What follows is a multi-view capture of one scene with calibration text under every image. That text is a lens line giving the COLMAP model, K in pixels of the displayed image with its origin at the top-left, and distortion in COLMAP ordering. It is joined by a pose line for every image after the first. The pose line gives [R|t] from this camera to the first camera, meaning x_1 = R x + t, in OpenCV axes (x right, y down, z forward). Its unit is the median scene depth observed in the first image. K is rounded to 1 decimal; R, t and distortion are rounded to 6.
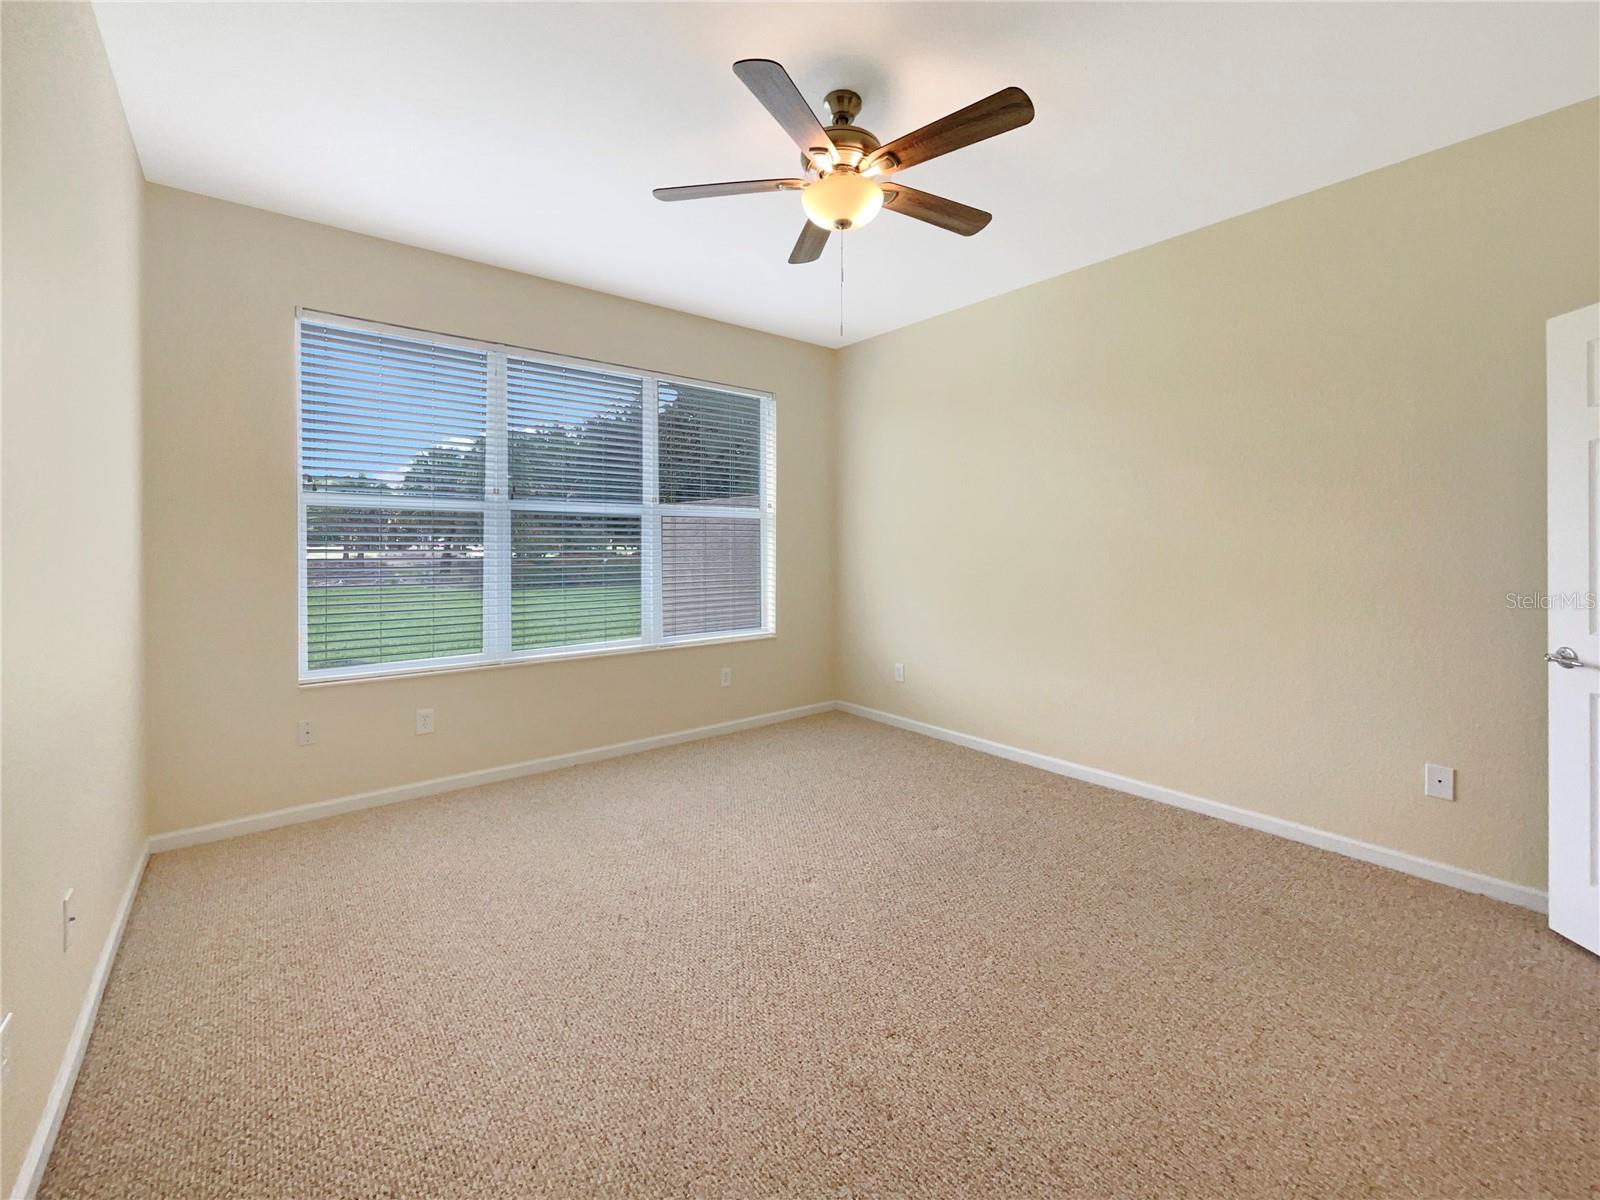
lens RADIAL K [[659.9, 0, 812.3], [0, 659.9, 570.2], [0, 0, 1]] dist [0.001775, 0.000142]
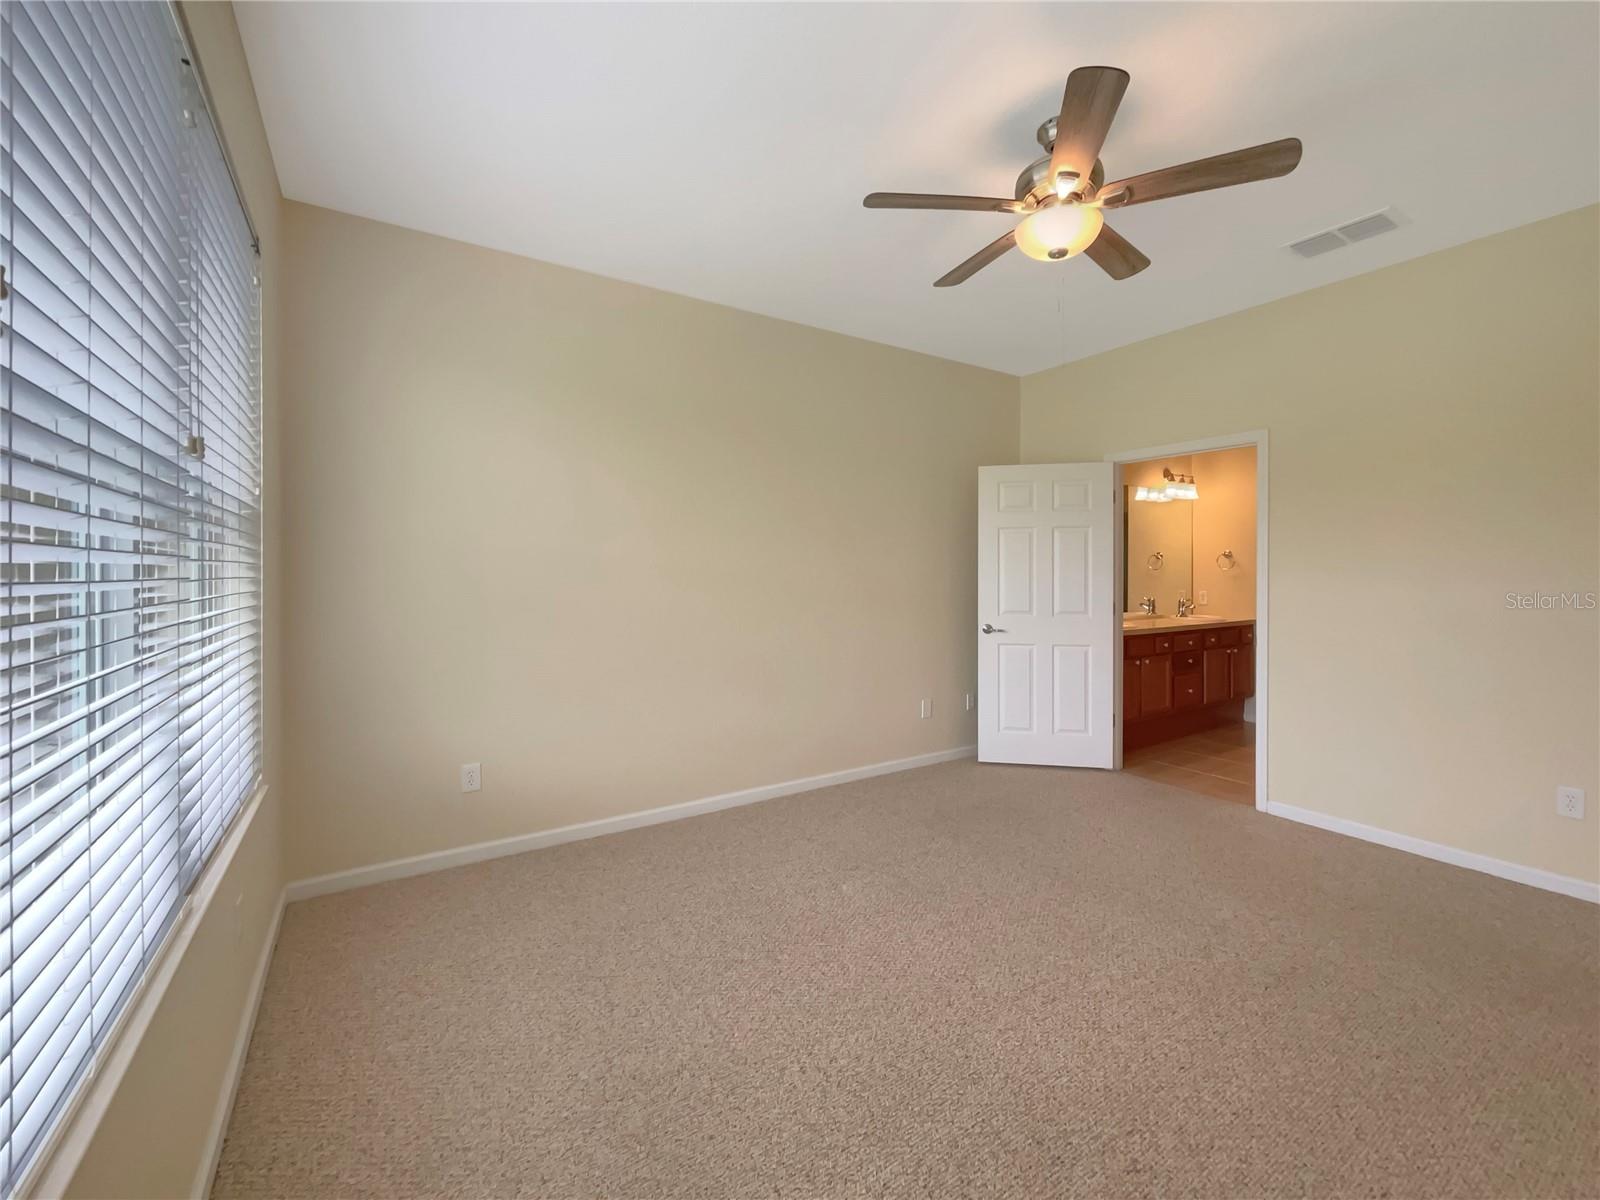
lens RADIAL K [[659.9, 0, 812.3], [0, 659.9, 570.2], [0, 0, 1]] dist [0.001775, 0.000142]
pose [[0.124569, 0.004415, 0.992201, -0.848341], [0.042842, 0.999034, -0.009824, -0.046788], [-0.991286, 0.043731, 0.124259, 1.063152]]
